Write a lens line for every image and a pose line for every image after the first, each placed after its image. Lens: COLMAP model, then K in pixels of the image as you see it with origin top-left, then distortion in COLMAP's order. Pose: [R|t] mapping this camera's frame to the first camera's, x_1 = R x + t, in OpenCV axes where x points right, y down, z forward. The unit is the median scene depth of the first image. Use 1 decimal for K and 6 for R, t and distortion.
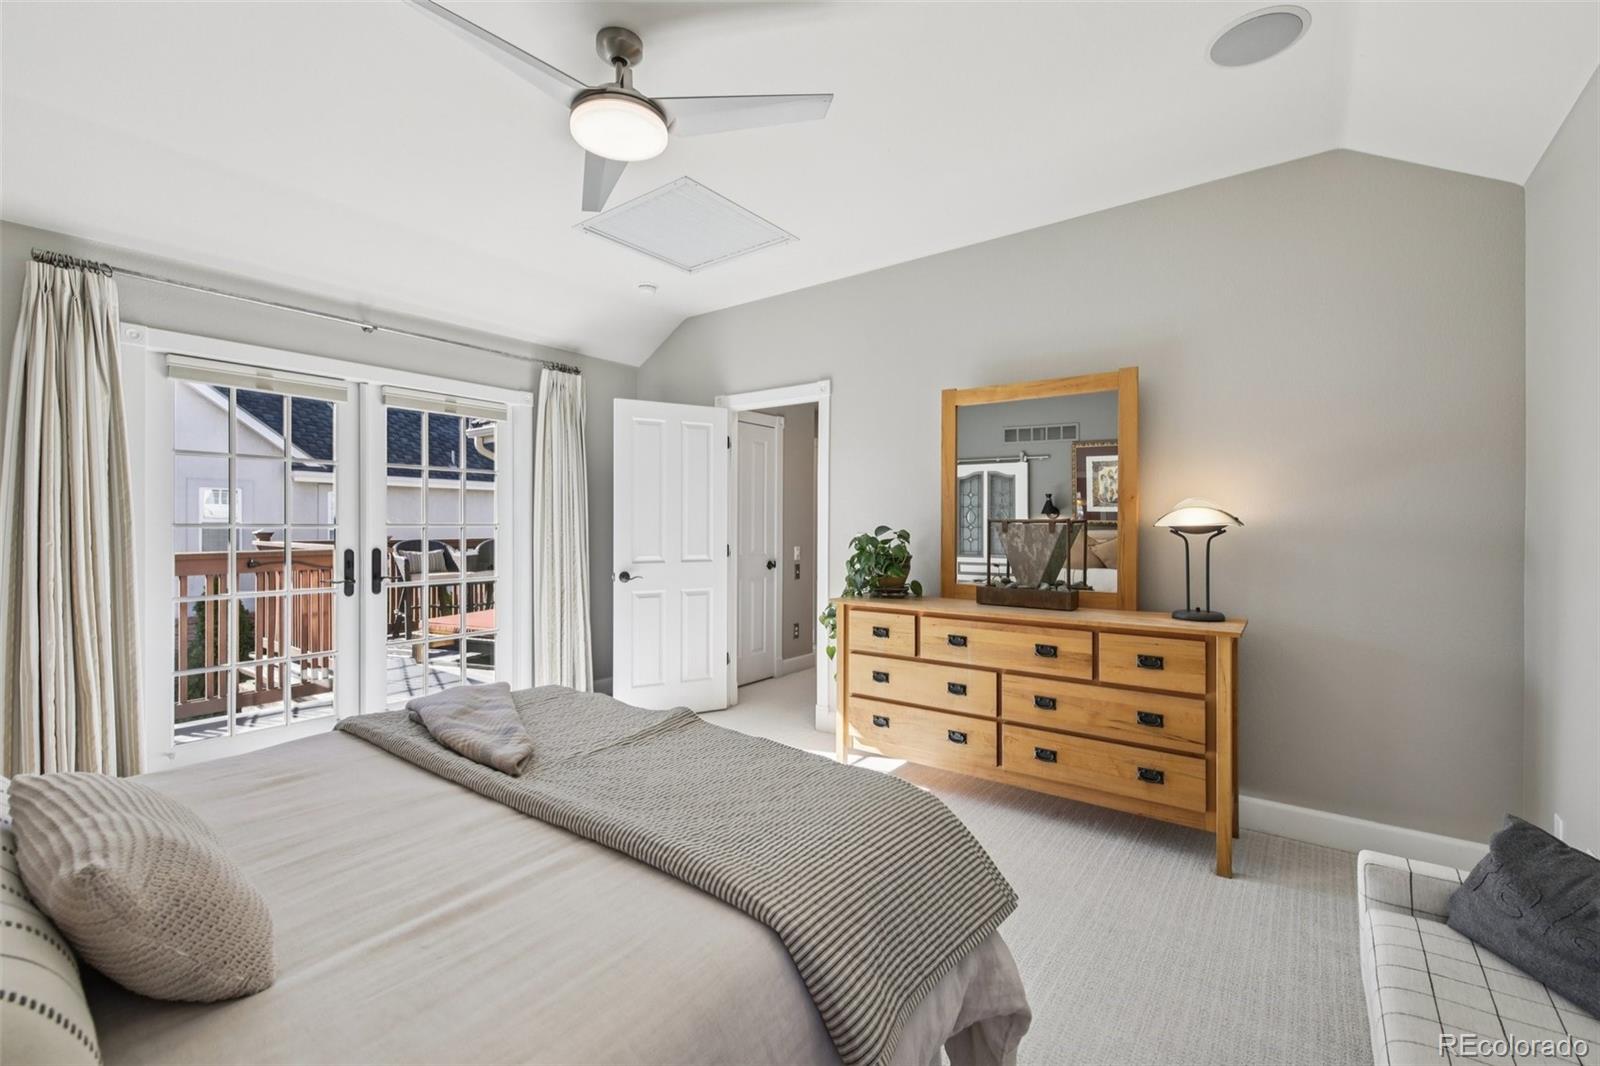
lens RADIAL K [[697.1, 0, 803.9], [0, 697.1, 536.4], [0, 0, 1]] dist [0.013003, -0.005881]
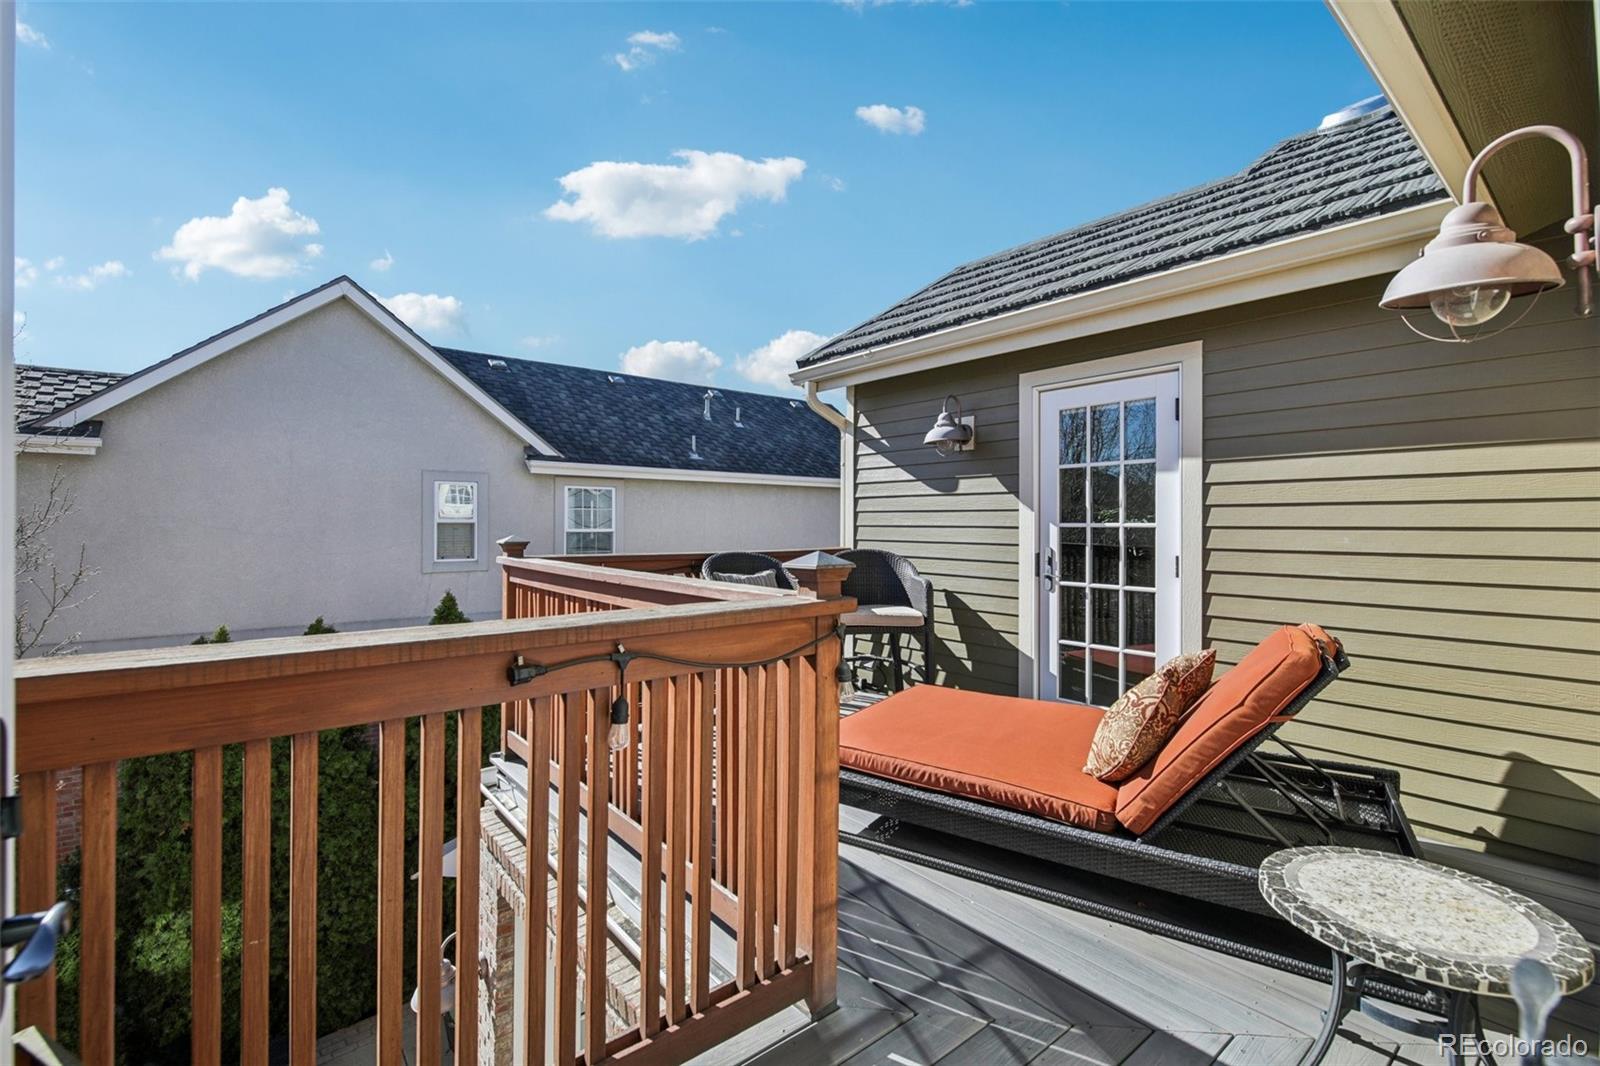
lens RADIAL K [[697.1, 0, 797.7], [0, 697.1, 526.3], [0, 0, 1]] dist [0.013003, -0.005881]
pose [[0.970536, -0.001743, -0.240949, -0.249710], [-0.000907, 0.999940, -0.010884, -0.007691], [0.240954, 0.010782, 0.970477, 0.307392]]
